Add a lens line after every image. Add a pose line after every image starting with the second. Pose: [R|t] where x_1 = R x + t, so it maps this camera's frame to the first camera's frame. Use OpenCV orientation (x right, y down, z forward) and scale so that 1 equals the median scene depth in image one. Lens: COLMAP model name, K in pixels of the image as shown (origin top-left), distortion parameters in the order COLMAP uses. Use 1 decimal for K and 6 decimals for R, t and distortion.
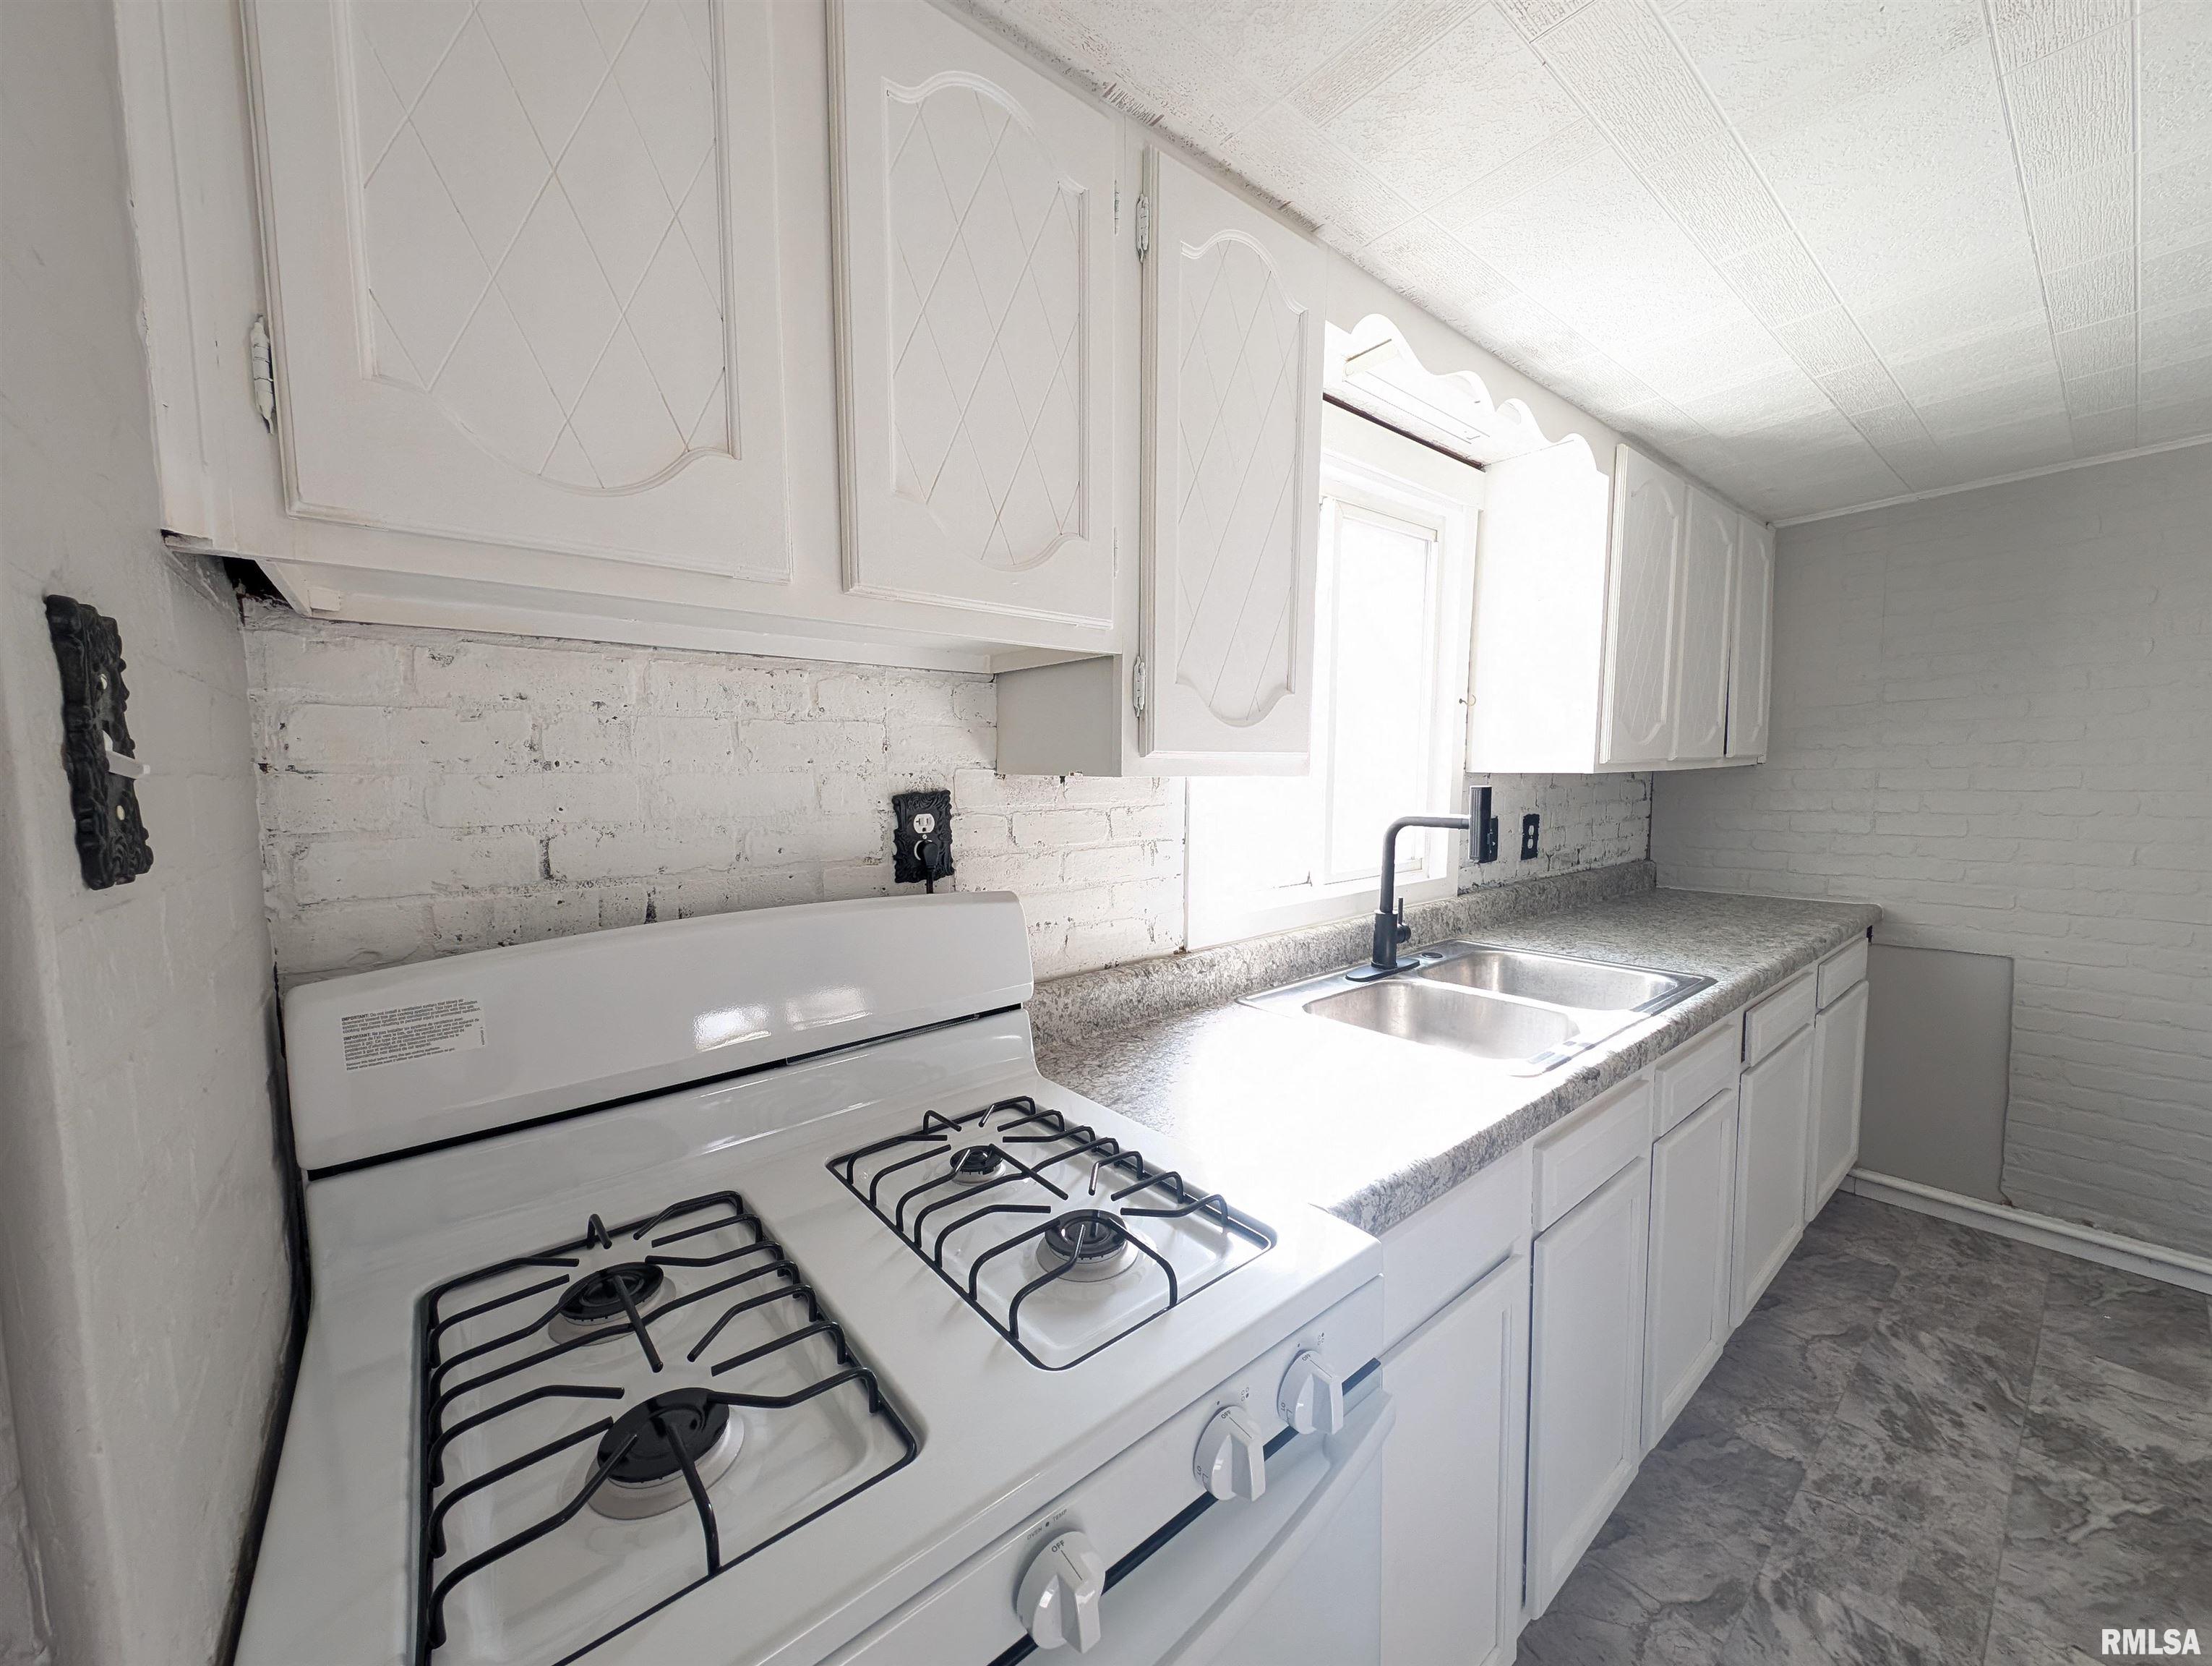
lens RADIAL K [[824.7, 0, 1097.9], [0, 824.7, 845.4], [0, 0, 1]] dist [0.007188, -0.003099]
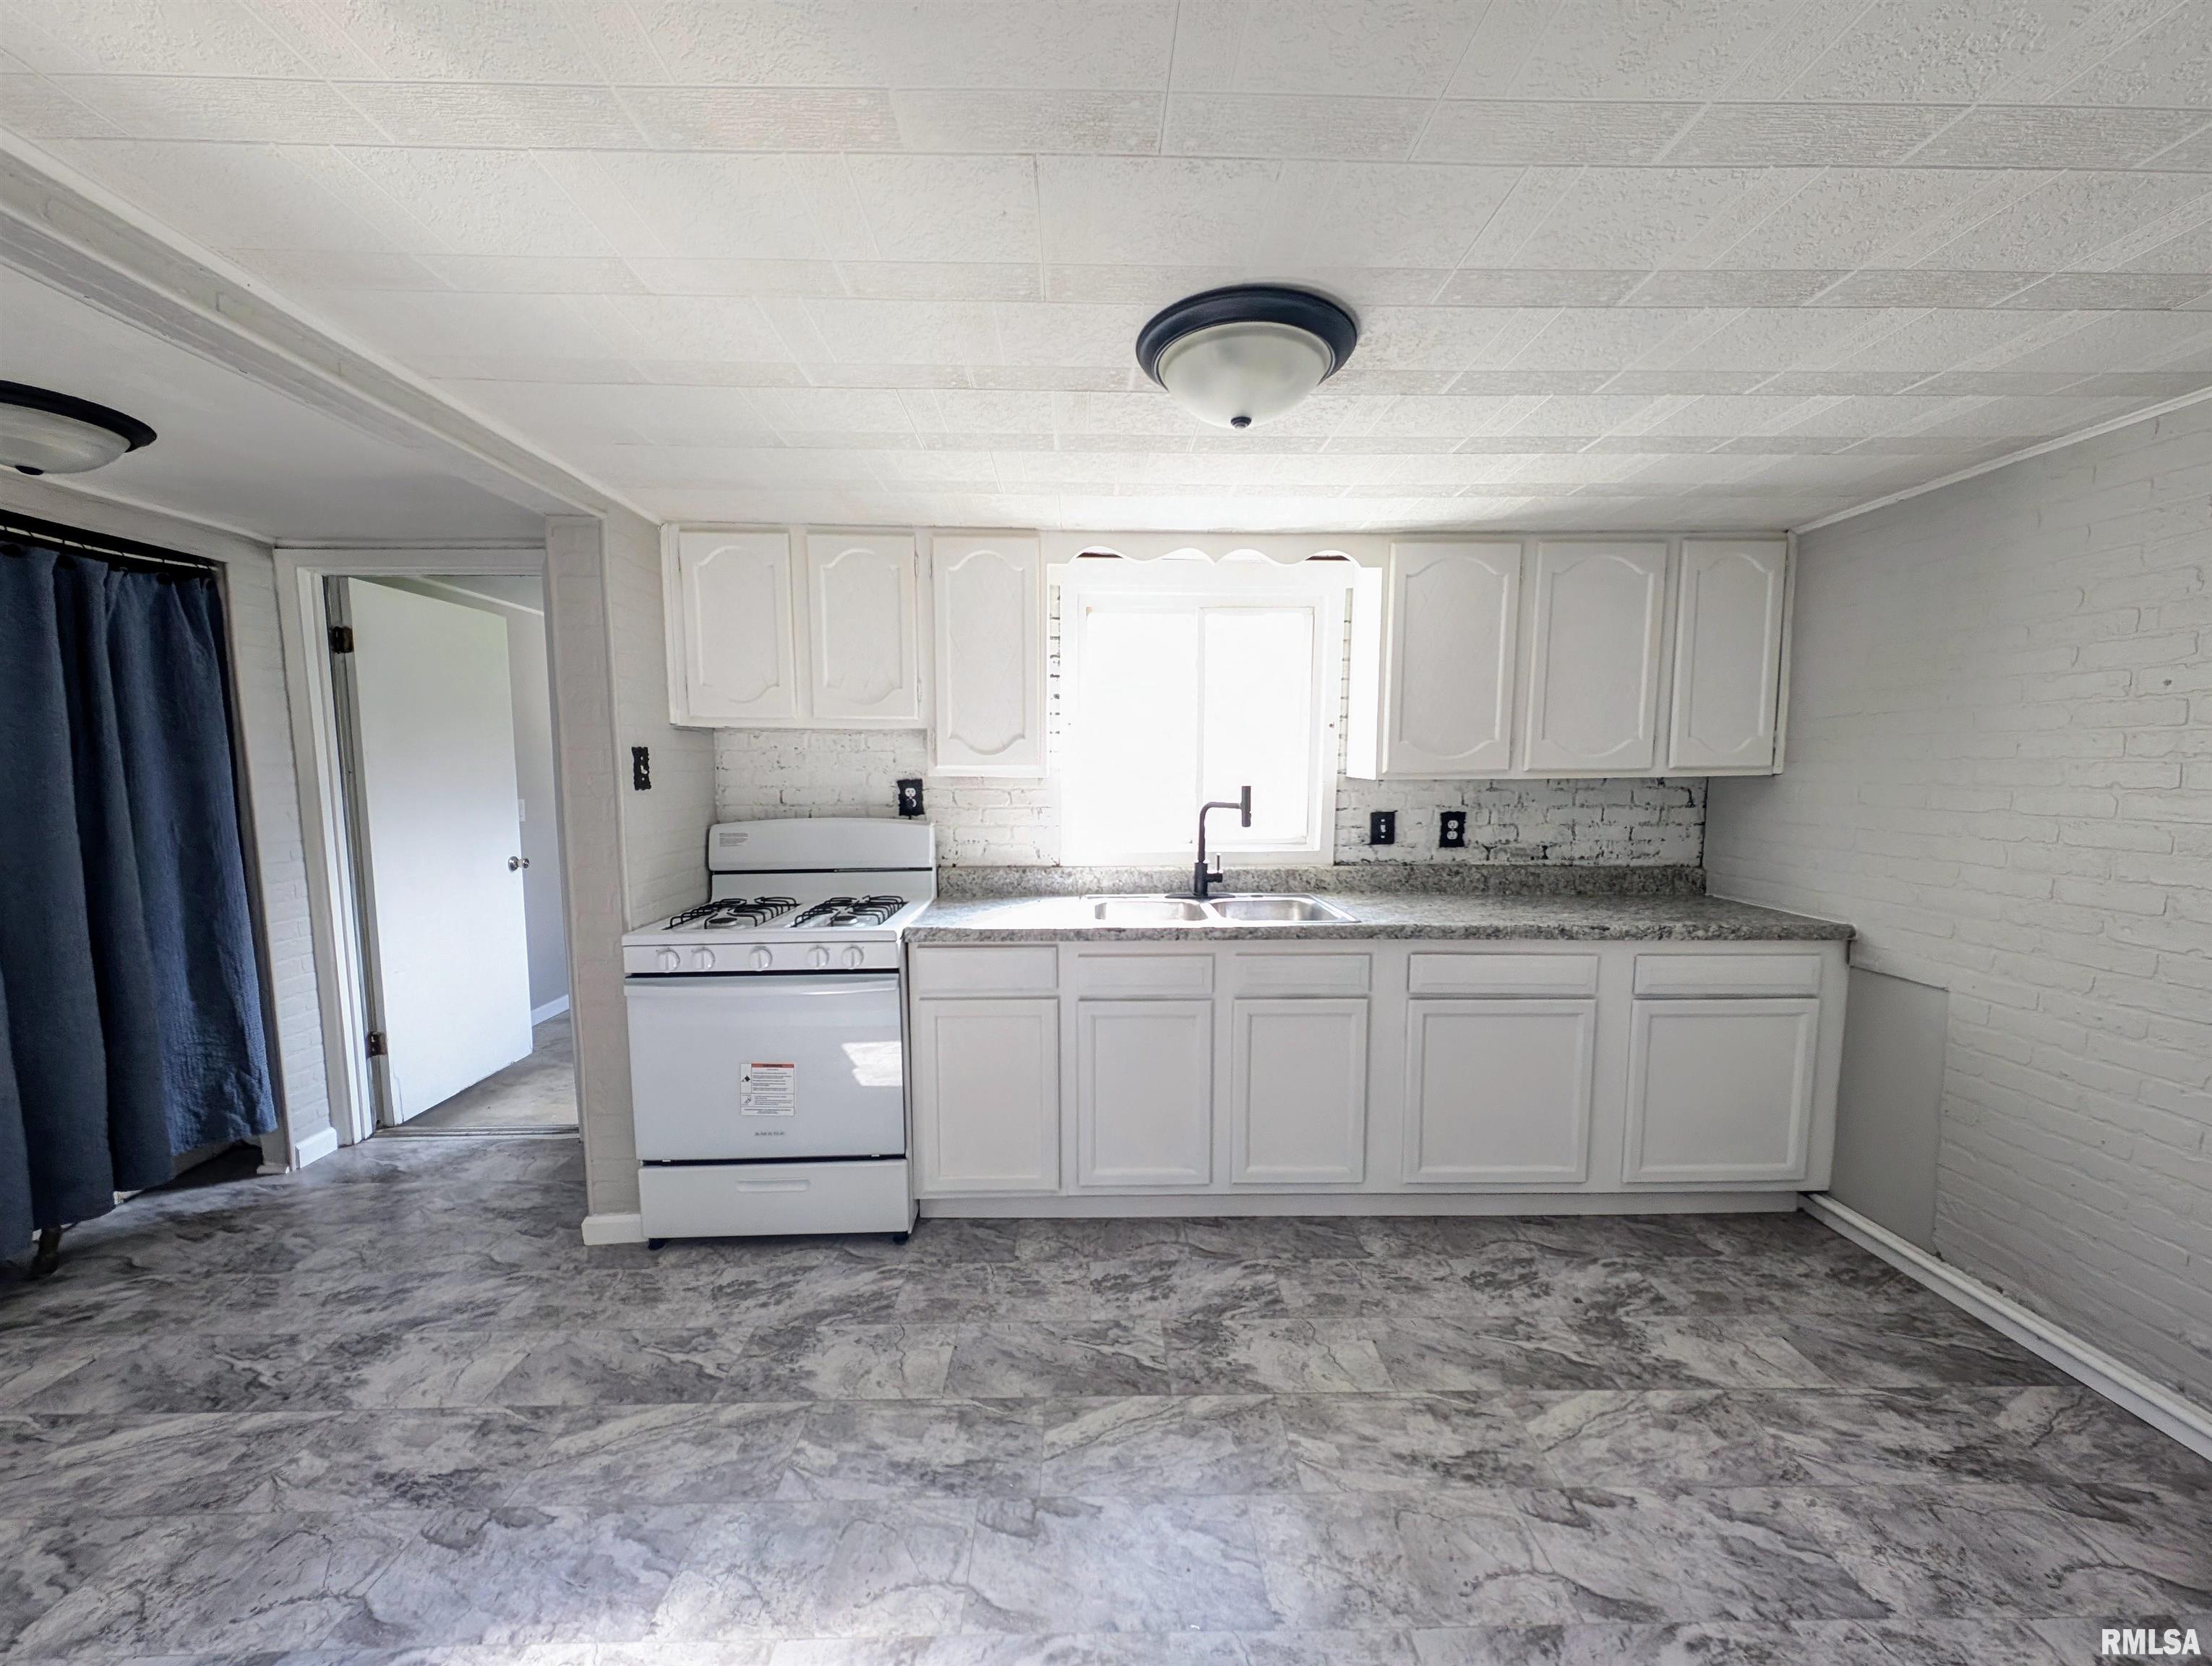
lens RADIAL K [[824.7, 0, 1092.7], [0, 824.7, 846.9], [0, 0, 1]] dist [0.007188, -0.003099]
pose [[0.791818, 0.077197, -0.605859, 1.329159], [-0.065026, 0.996997, 0.042051, -0.002420], [0.607286, 0.006100, 0.794460, -0.478977]]
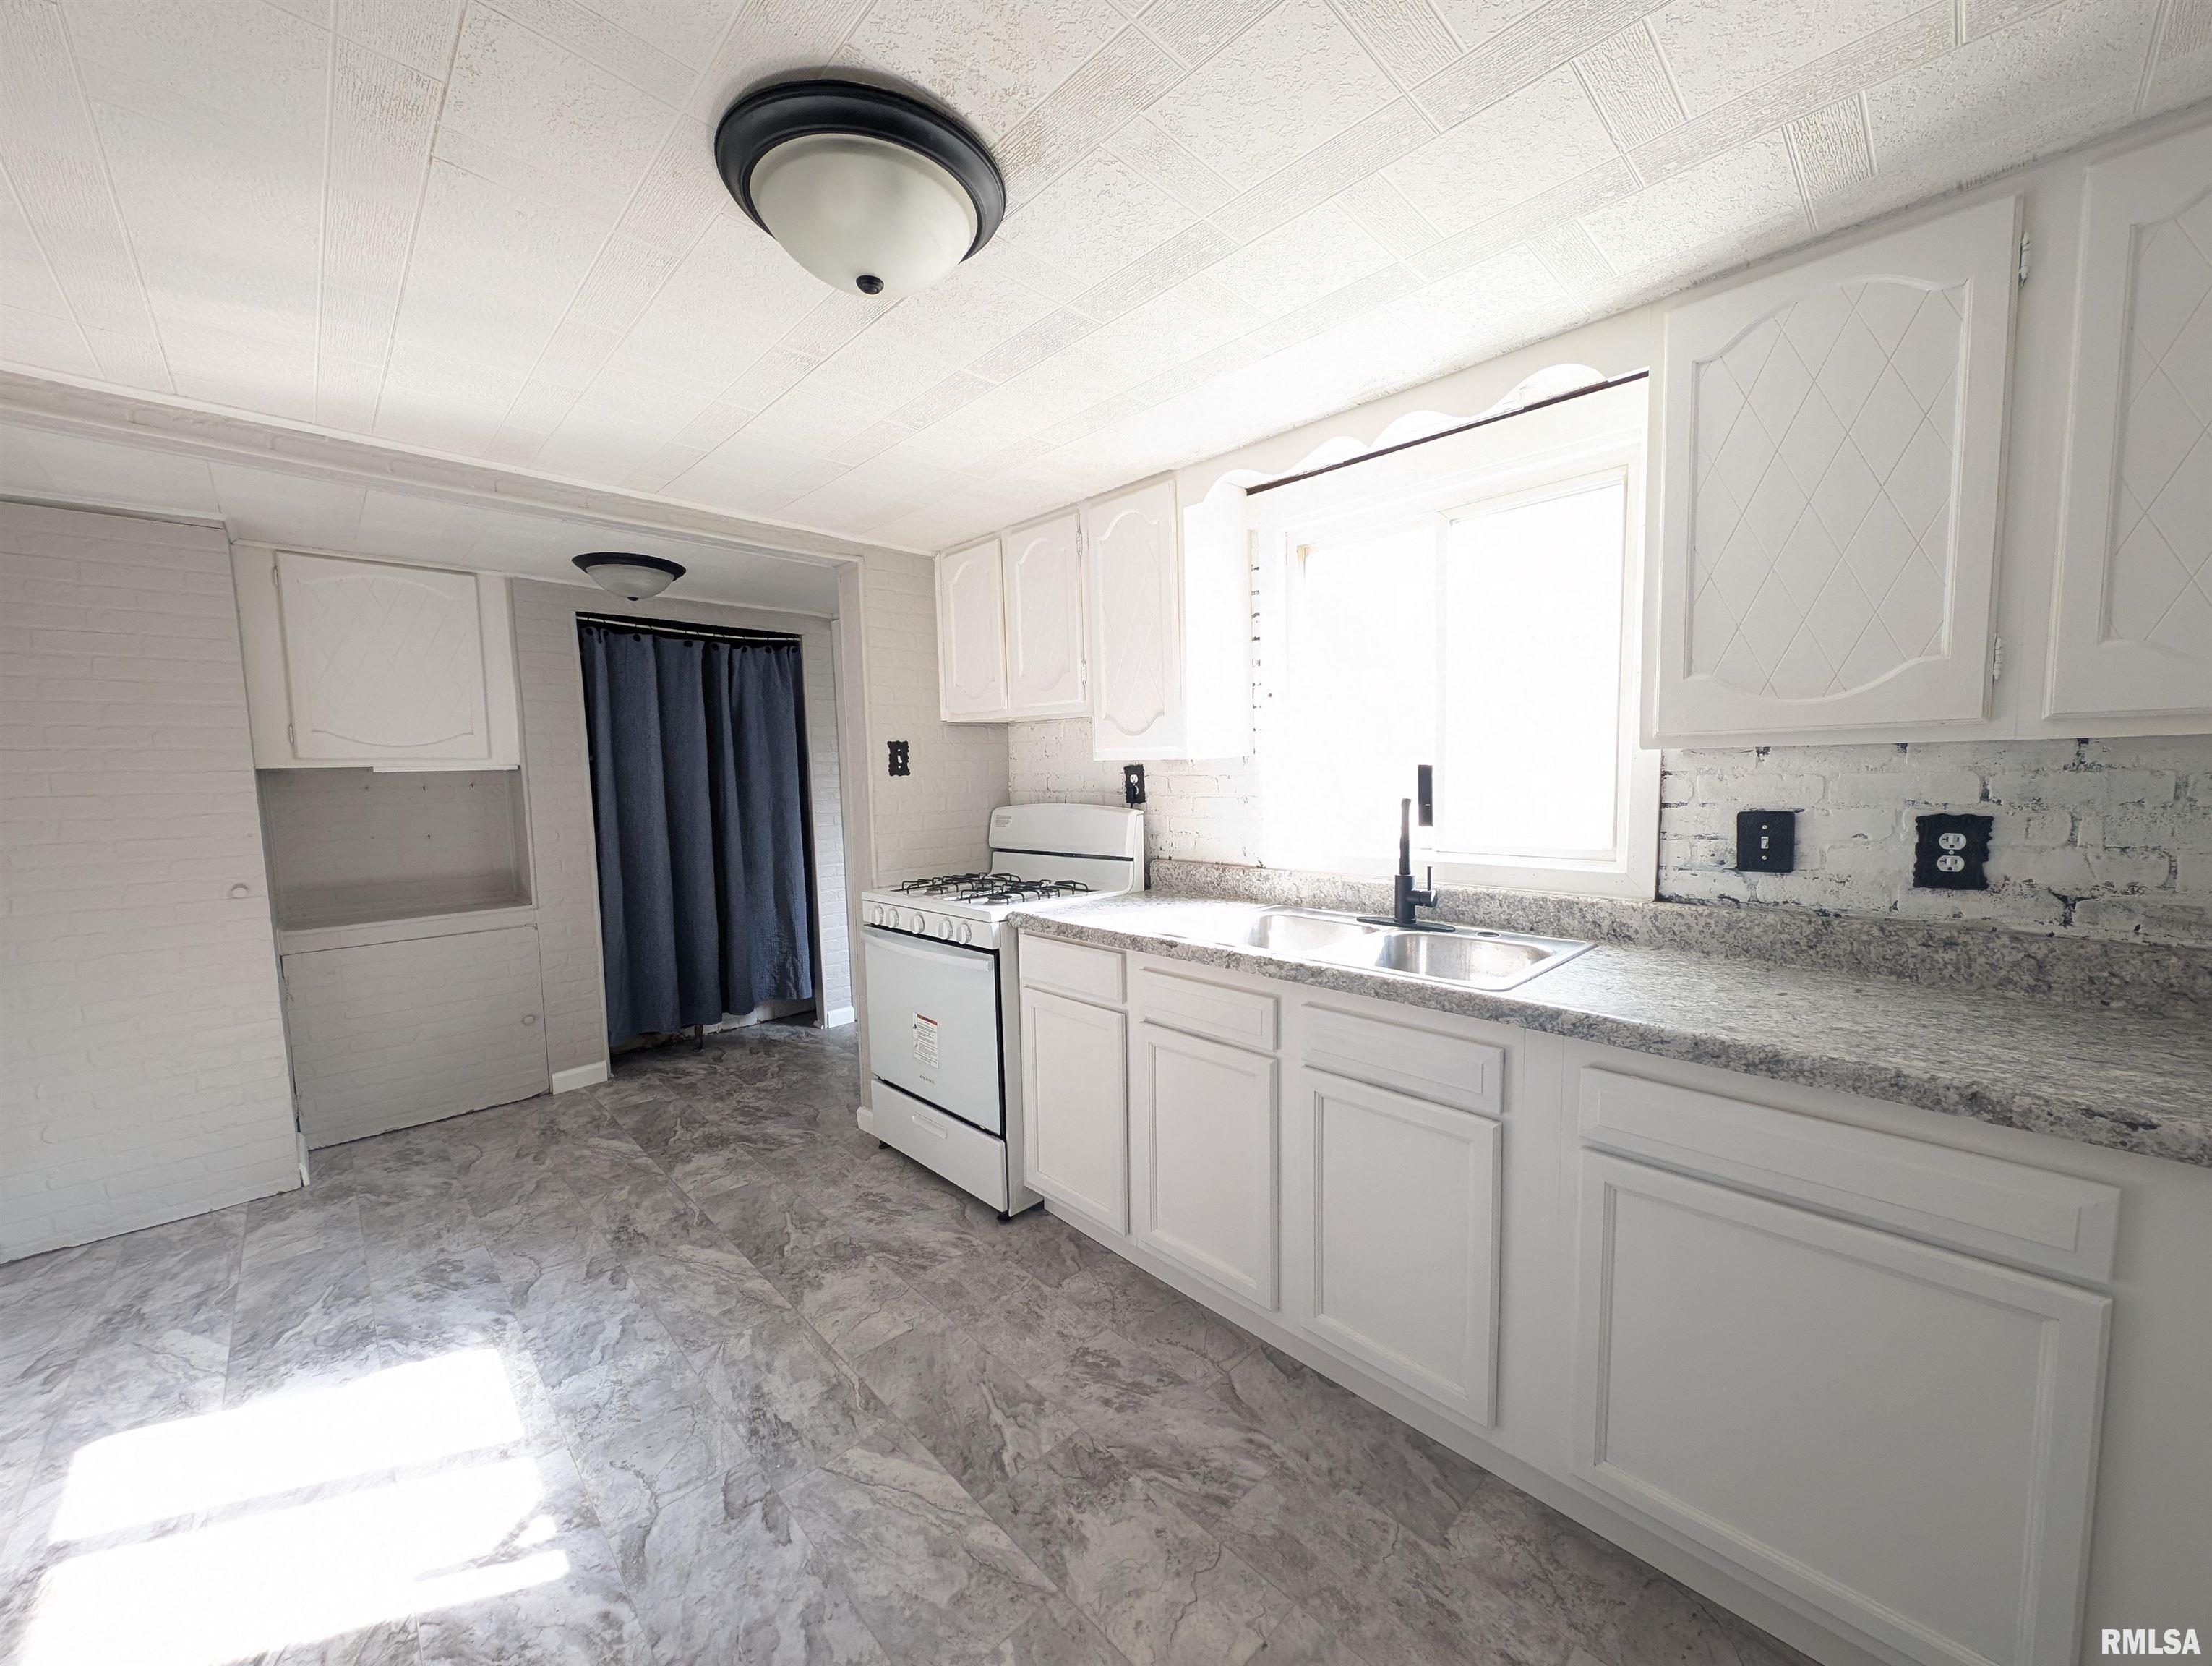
lens RADIAL K [[824.7, 0, 1100.8], [0, 824.7, 844.6], [0, 0, 1]] dist [0.007188, -0.003099]
pose [[0.092027, 0.104947, -0.990211, 1.654096], [-0.068082, 0.992767, 0.098891, -0.051627], [0.993426, 0.058315, 0.098506, 0.528538]]
